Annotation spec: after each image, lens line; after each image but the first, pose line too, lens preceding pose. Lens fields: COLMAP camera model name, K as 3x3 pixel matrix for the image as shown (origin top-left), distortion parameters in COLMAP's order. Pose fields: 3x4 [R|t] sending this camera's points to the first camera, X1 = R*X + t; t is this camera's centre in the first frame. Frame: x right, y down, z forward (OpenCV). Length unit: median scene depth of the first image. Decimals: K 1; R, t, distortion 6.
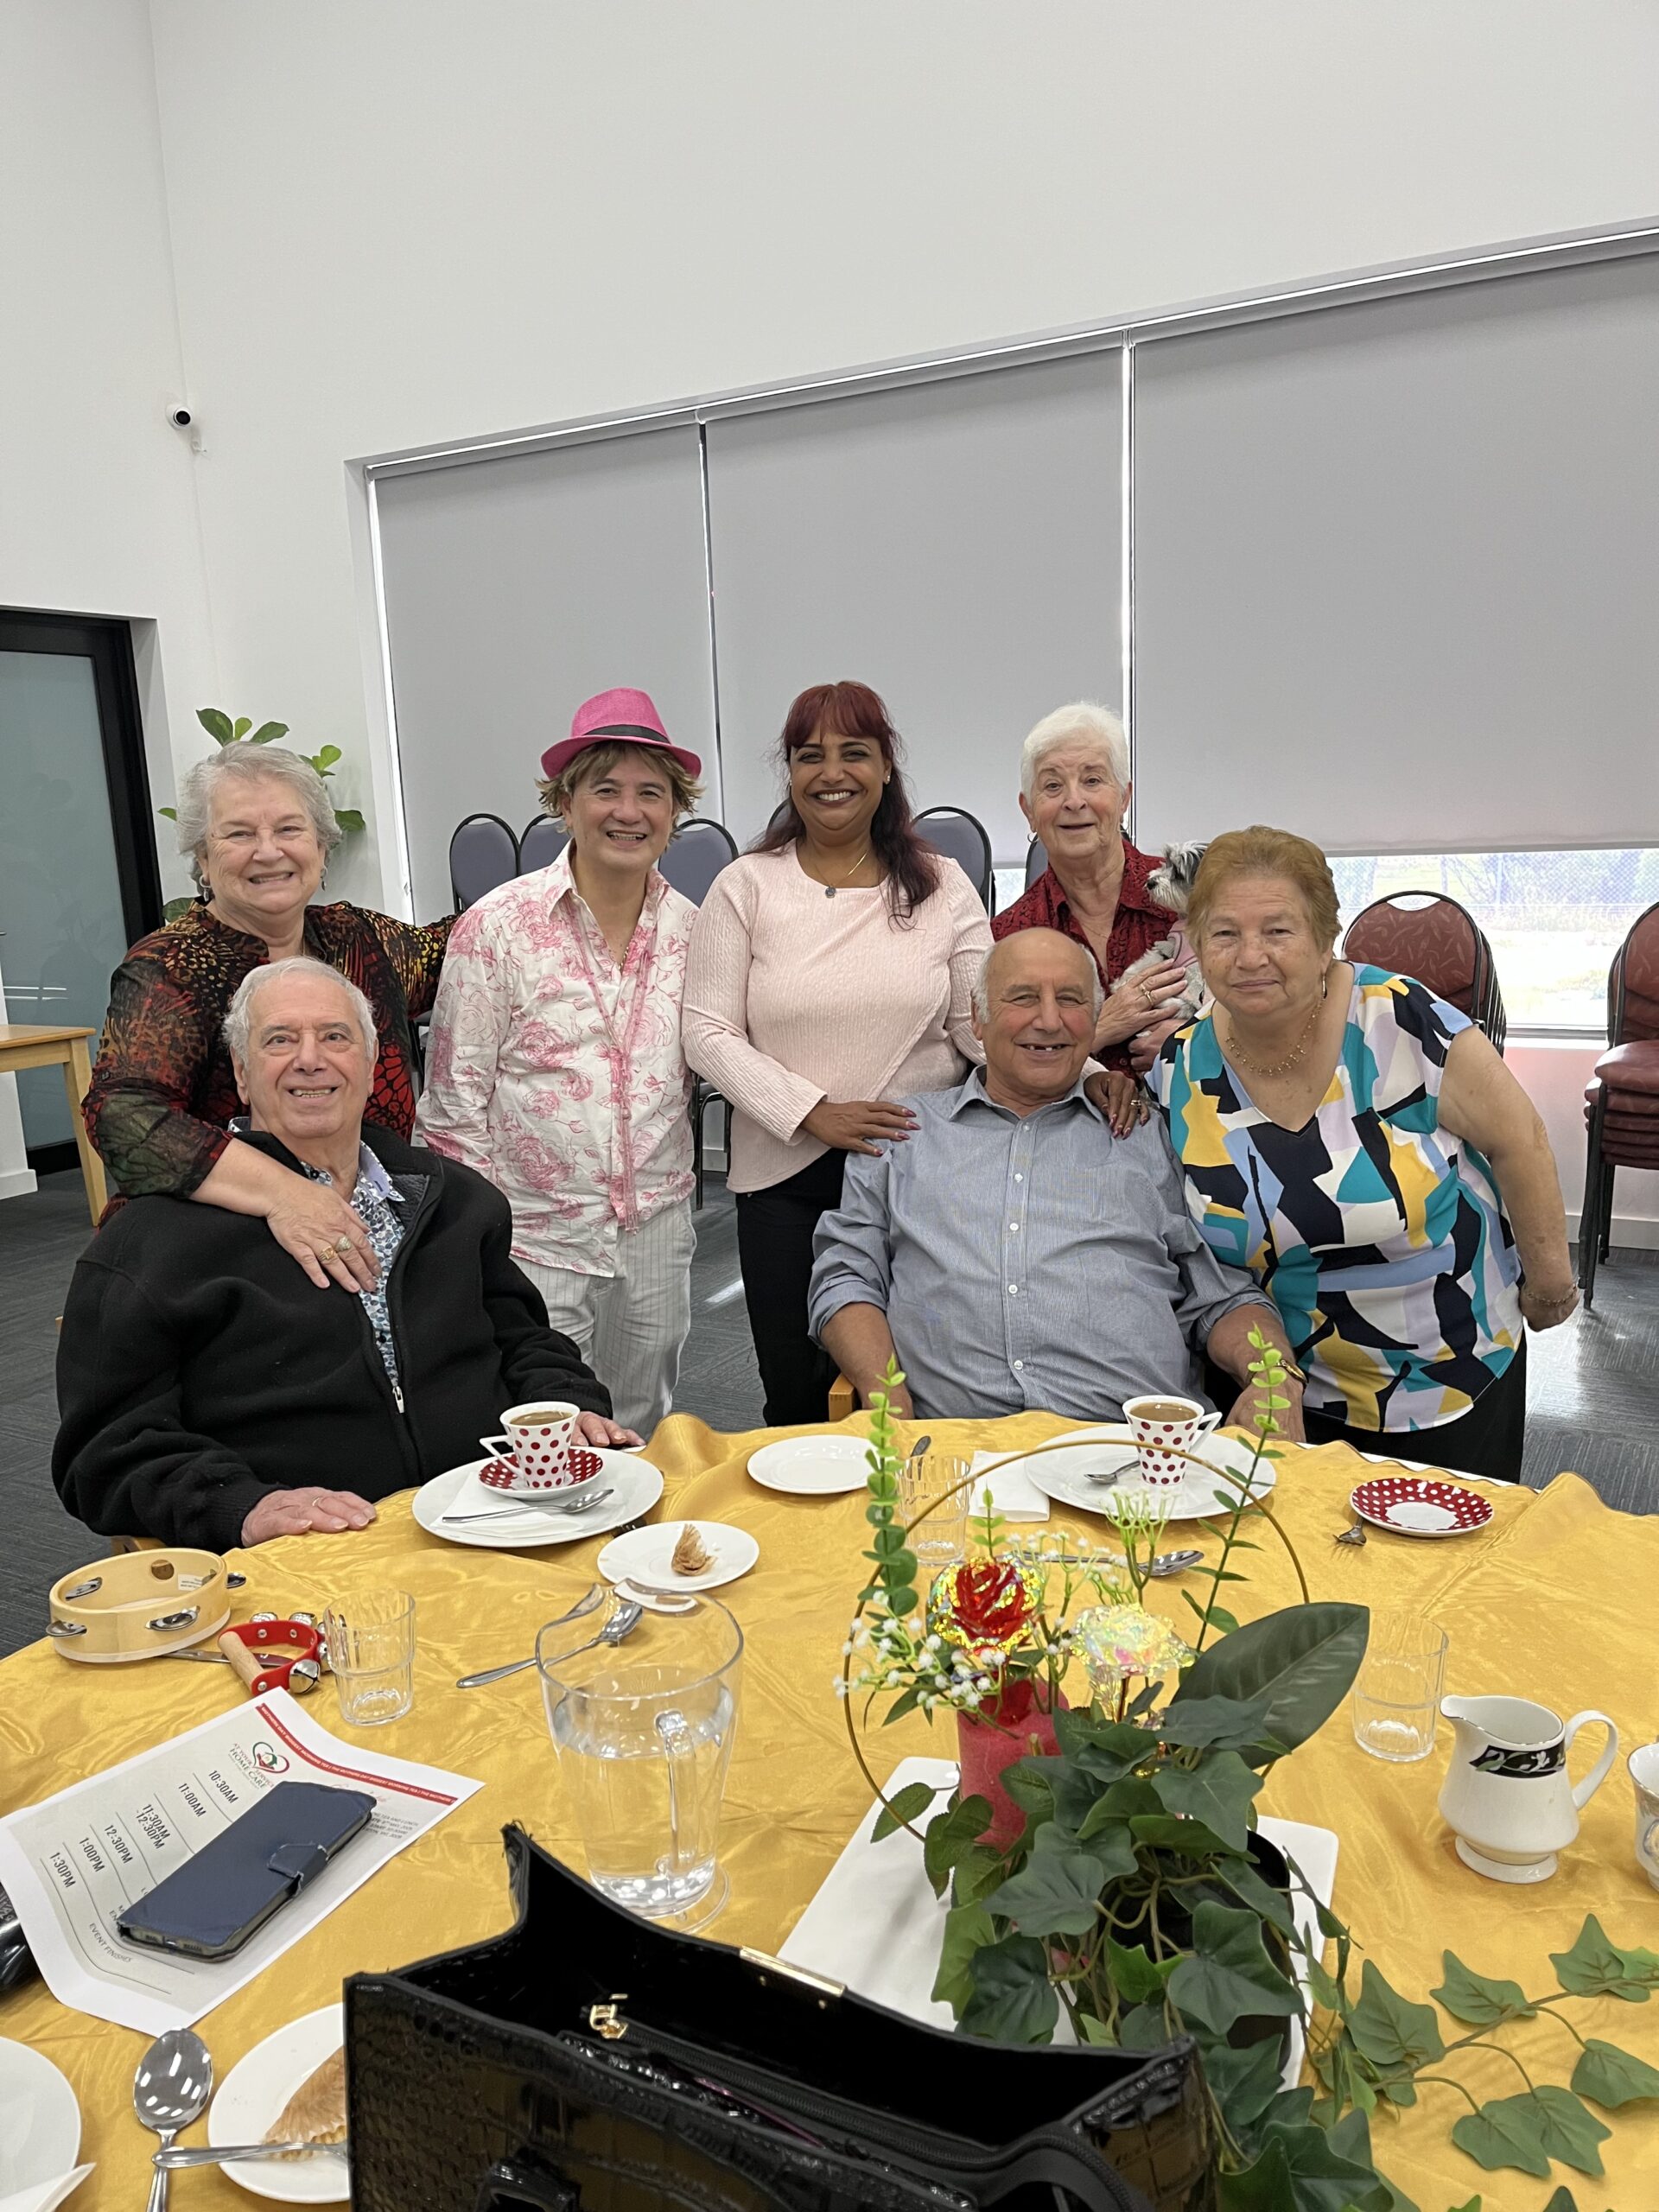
lens RADIAL K [[1667.6, 0, 836.6], [0, 1667.6, 1111.2], [0, 0, 1]] dist [0.062218, -0.088586]
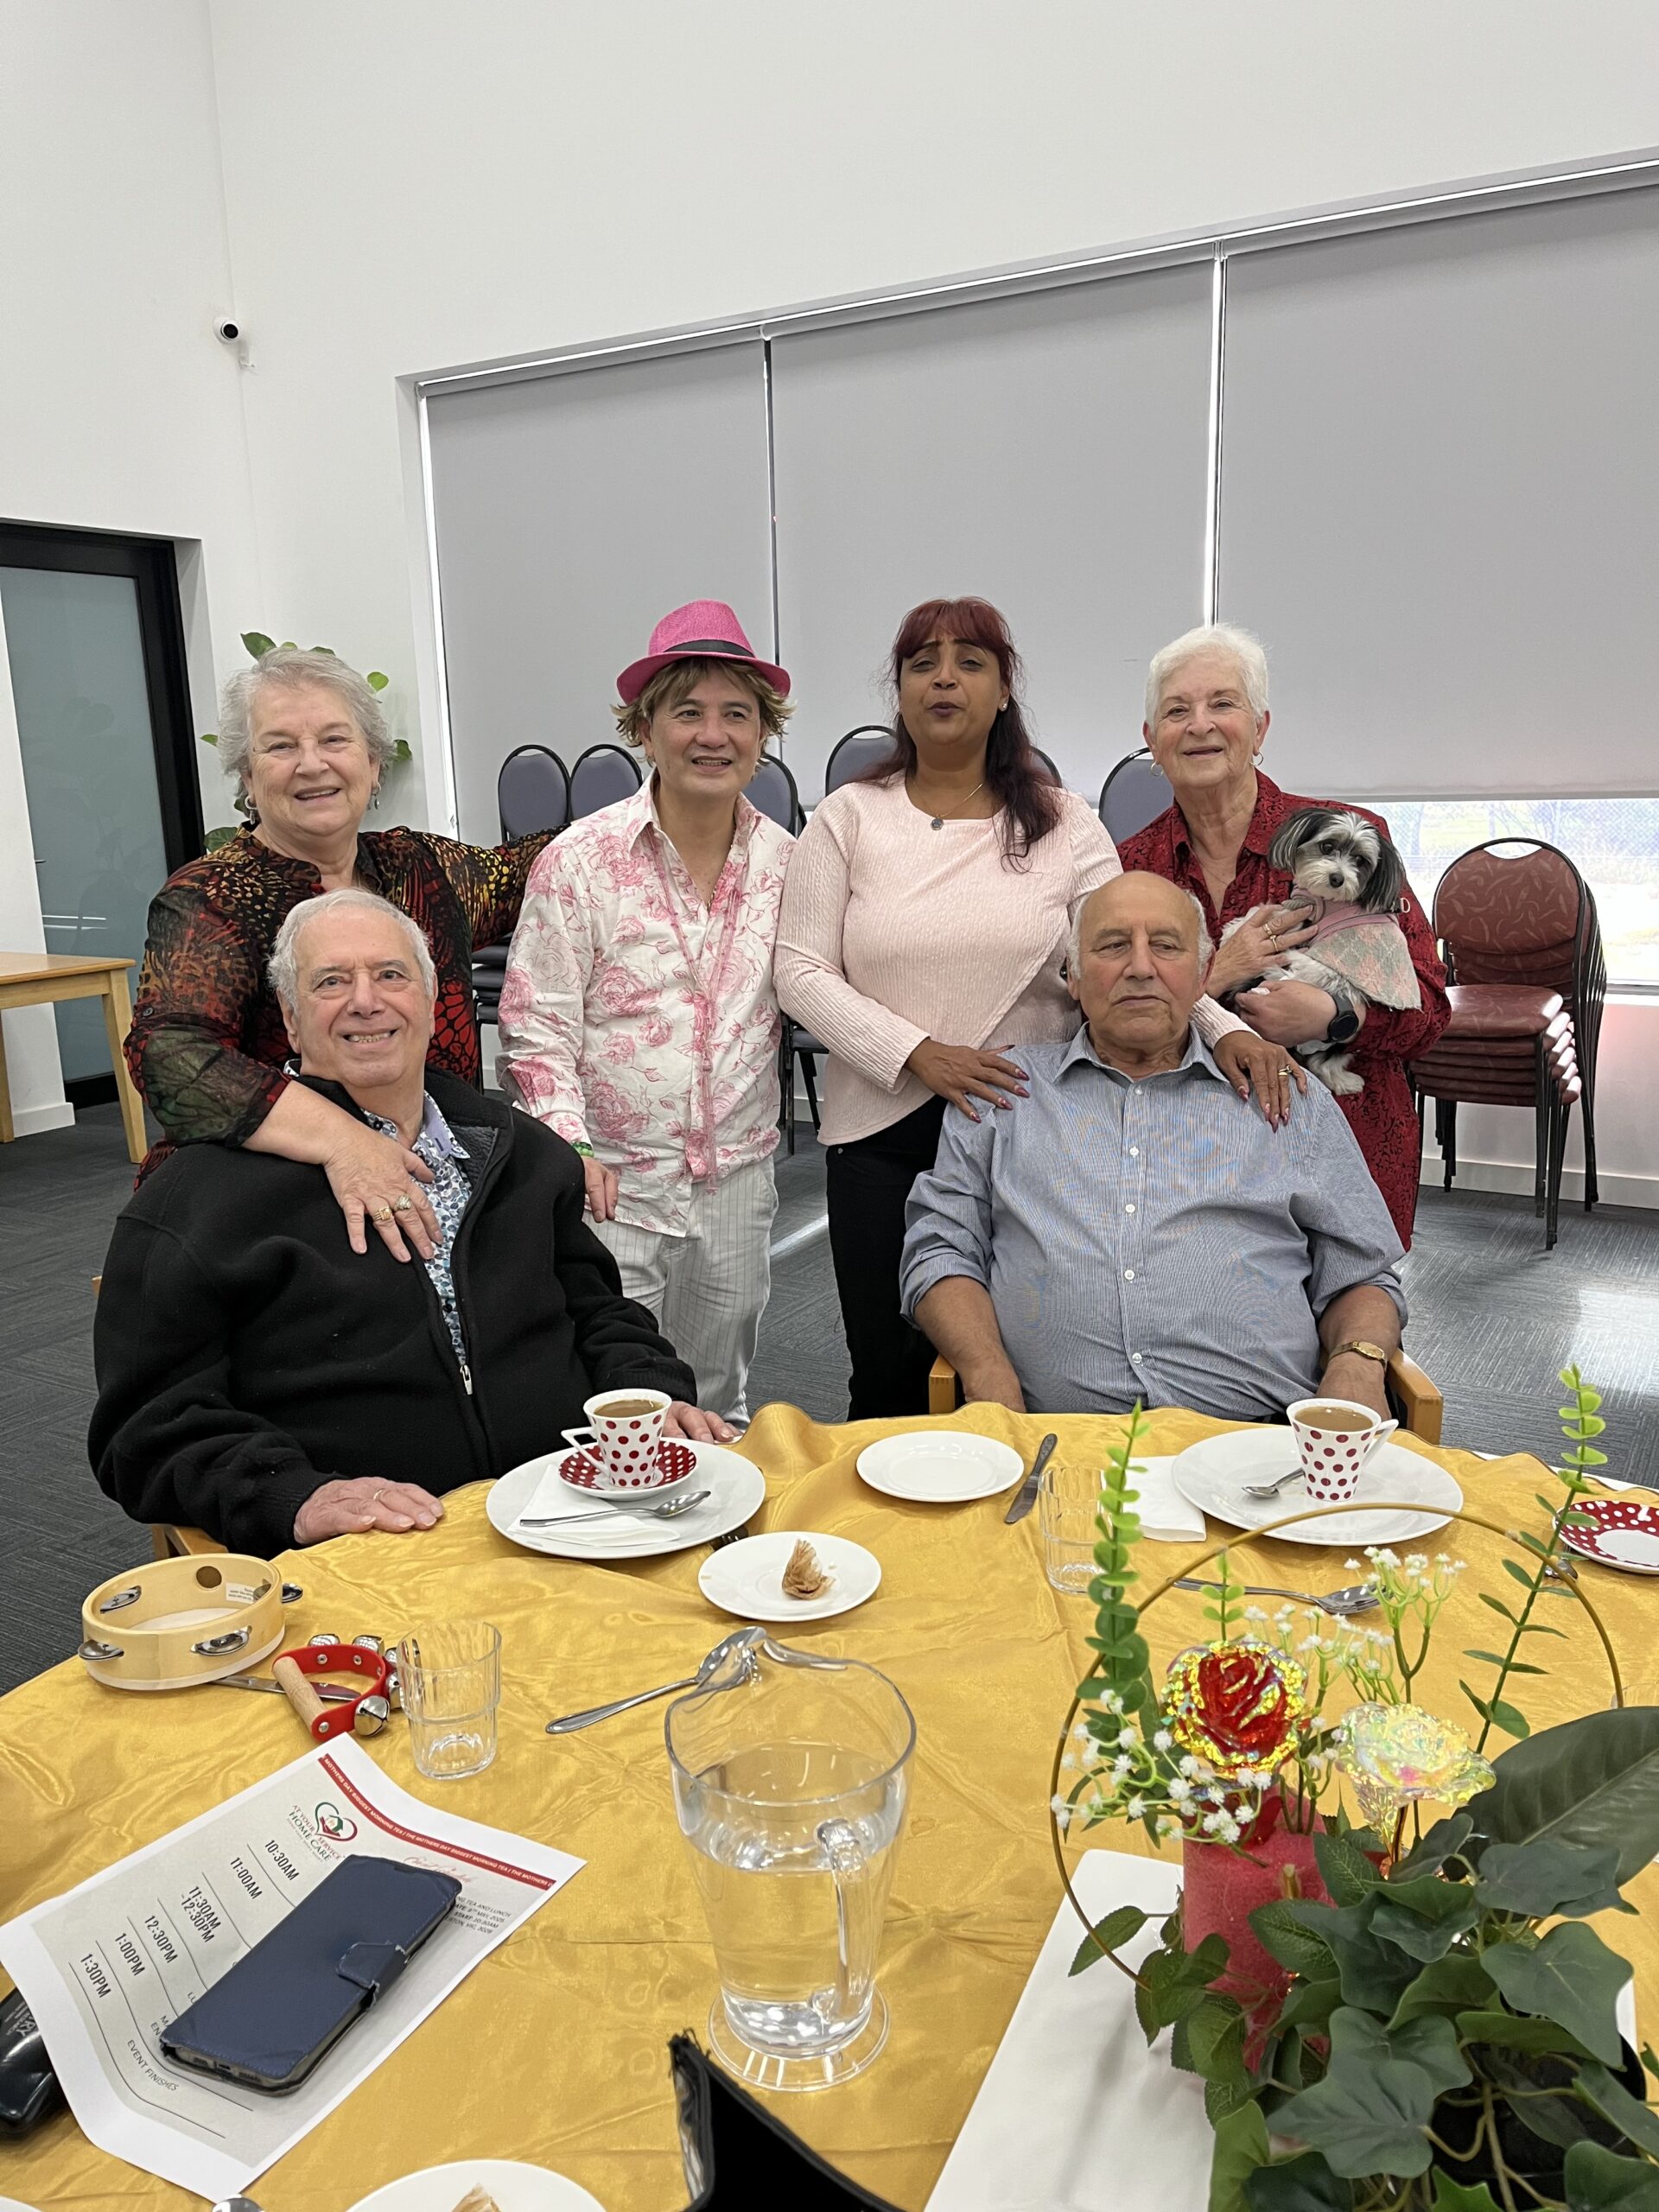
lens RADIAL K [[1668.3, 0, 838.4], [0, 1668.3, 1083.8], [0, 0, 1]] dist [0.067490, -0.101156]
pose [[0.999683, 0.017649, -0.017977, -0.052054], [-0.017318, 0.999681, 0.018372, -0.008368], [0.018295, -0.018055, 0.999670, 0.111924]]
